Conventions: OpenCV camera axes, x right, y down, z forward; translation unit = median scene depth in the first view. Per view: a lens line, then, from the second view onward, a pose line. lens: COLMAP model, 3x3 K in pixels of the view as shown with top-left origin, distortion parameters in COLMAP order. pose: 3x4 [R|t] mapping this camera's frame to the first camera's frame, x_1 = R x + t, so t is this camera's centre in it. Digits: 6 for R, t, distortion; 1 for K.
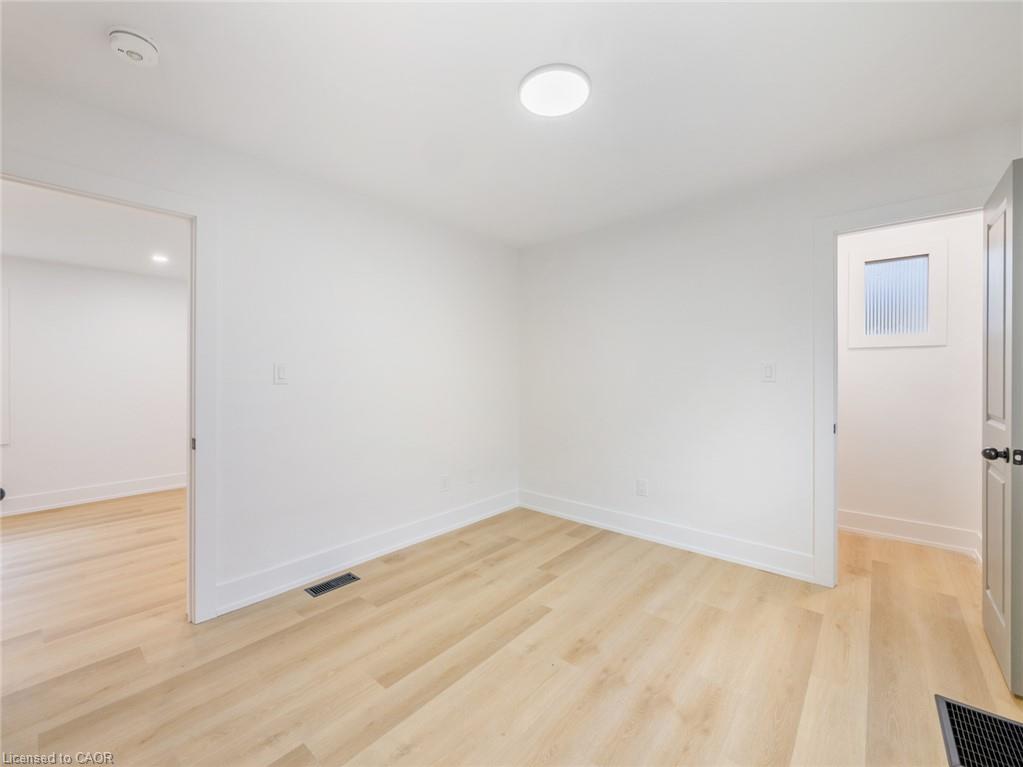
lens RADIAL K [[426.5, 0, 506.2], [0, 426.5, 379.7], [0, 0, 1]] dist [-0.008549, 0.000702]
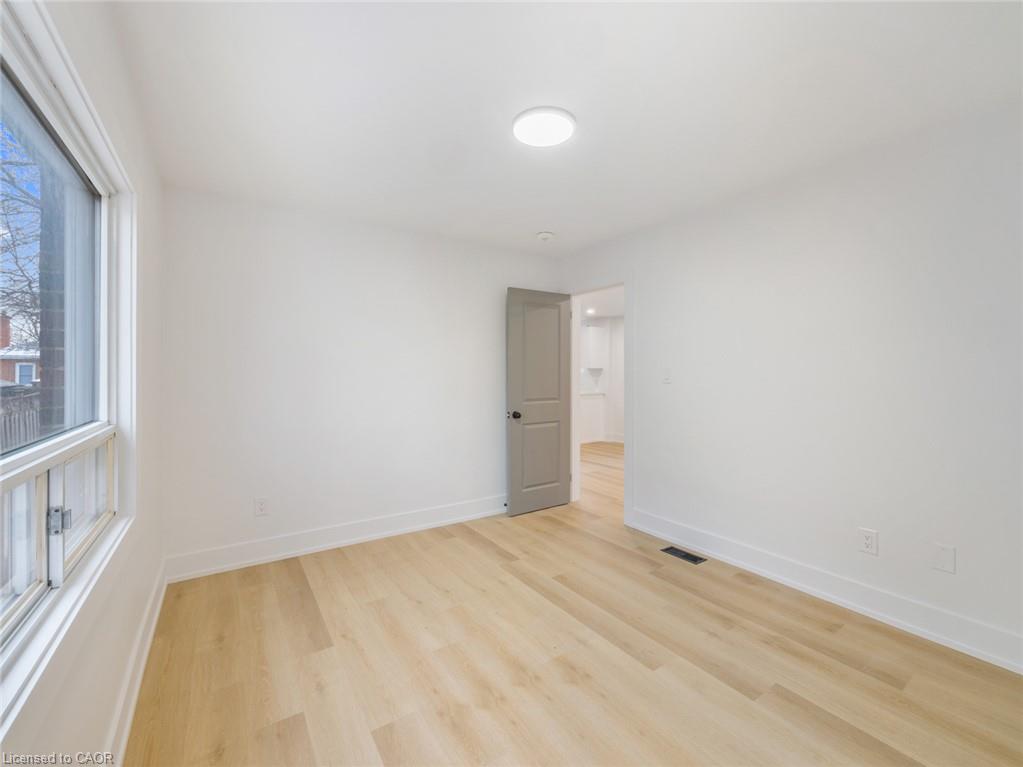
lens RADIAL K [[426.5, 0, 509.1], [0, 426.5, 375.6], [0, 0, 1]] dist [-0.008549, 0.000702]
pose [[-0.263477, 0.009083, -0.964623, 0.858966], [-0.008899, 0.999890, 0.011846, -0.024373], [0.964625, 0.011705, -0.263367, 0.848977]]
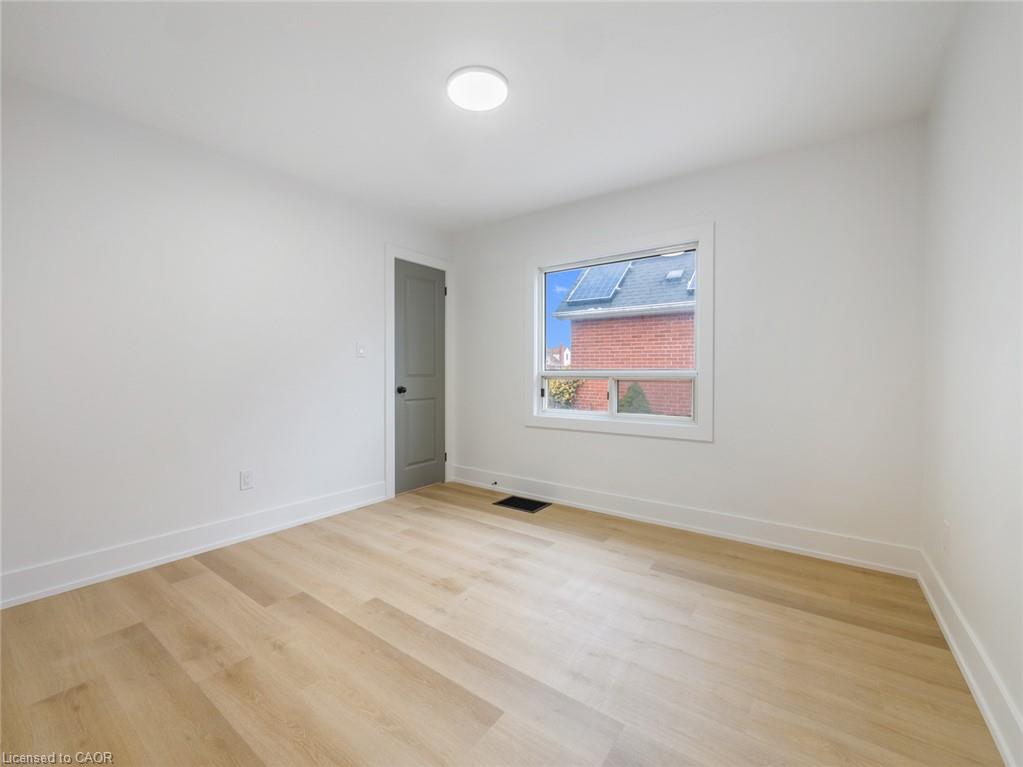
lens RADIAL K [[426.5, 0, 505.8], [0, 426.5, 380.4], [0, 0, 1]] dist [-0.008549, 0.000702]
pose [[-0.077504, -0.014907, 0.996881, -0.724194], [0.009164, 0.999835, 0.015663, 0.061419], [-0.996950, 0.010350, -0.077355, 0.711725]]
